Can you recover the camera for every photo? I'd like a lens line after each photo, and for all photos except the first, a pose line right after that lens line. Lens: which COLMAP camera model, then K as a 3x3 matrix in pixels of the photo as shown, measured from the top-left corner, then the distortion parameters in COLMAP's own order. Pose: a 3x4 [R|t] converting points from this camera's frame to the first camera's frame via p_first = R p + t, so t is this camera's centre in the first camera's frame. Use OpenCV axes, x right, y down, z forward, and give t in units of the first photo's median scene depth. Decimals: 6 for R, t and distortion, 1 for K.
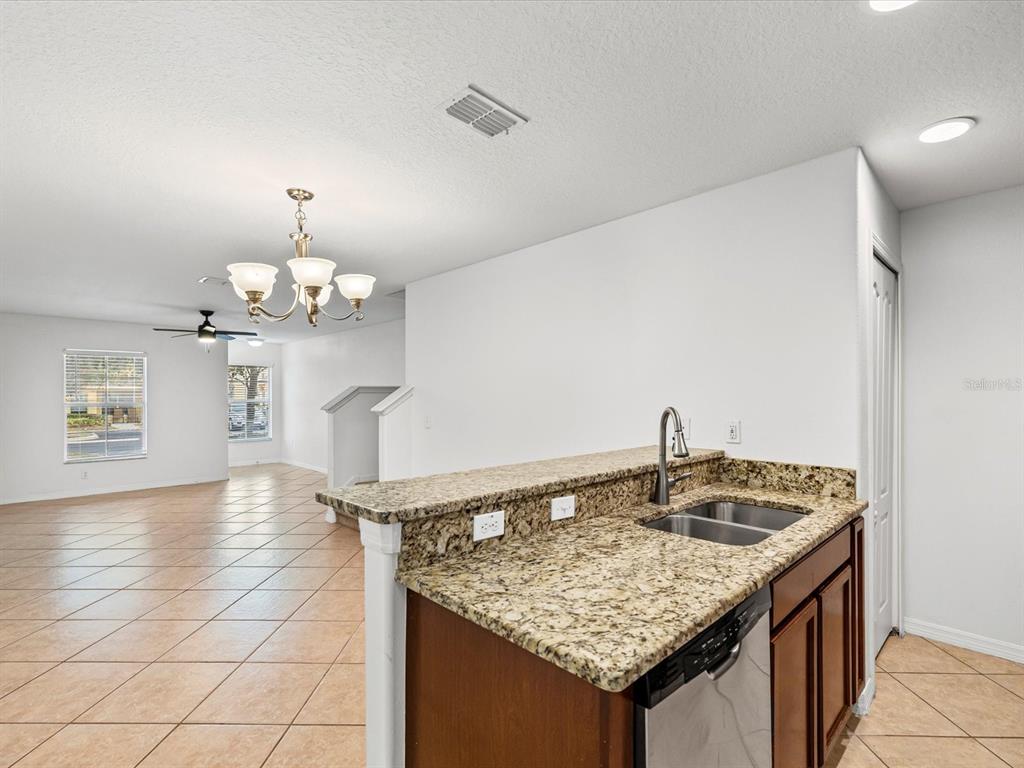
lens RADIAL K [[488.3, 0, 514.1], [0, 488.3, 397.2], [0, 0, 1]] dist [0.001425, 0.000304]
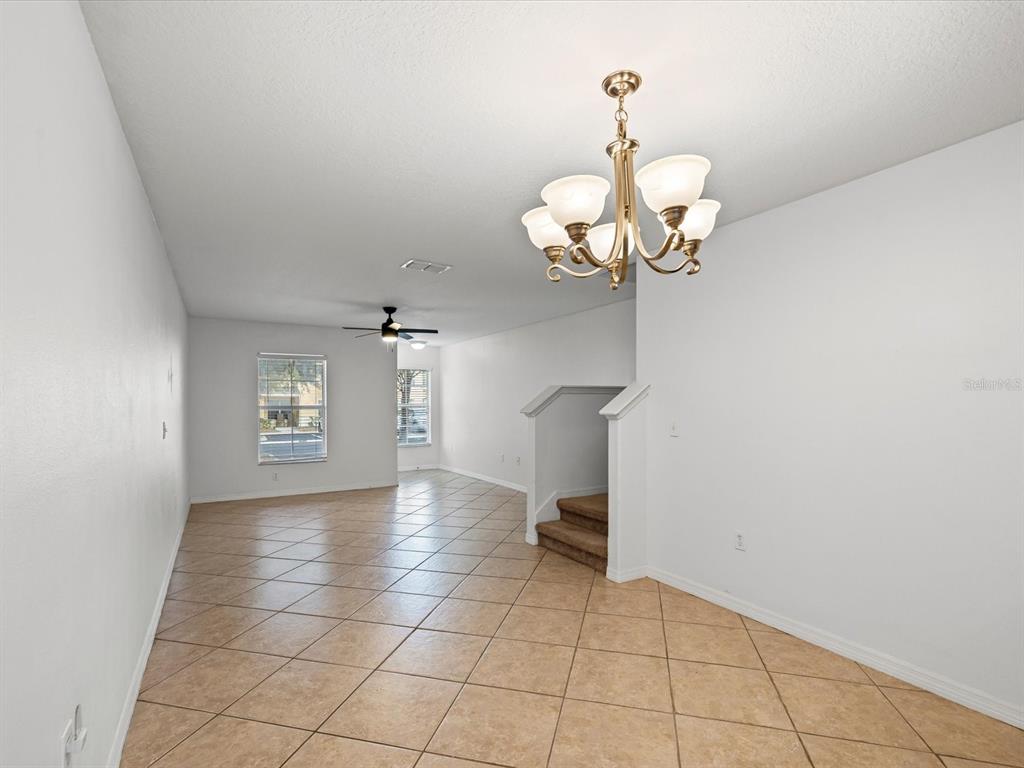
lens RADIAL K [[496.3, 0, 511.1], [0, 496.3, 409.5], [0, 0, 1]] dist [0.025013, 0.000169]
pose [[0.971339, 0.004412, -0.237656, -0.172542], [-0.002184, 0.999951, 0.009640, 0.009730], [0.237687, -0.008845, 0.971302, 0.121672]]
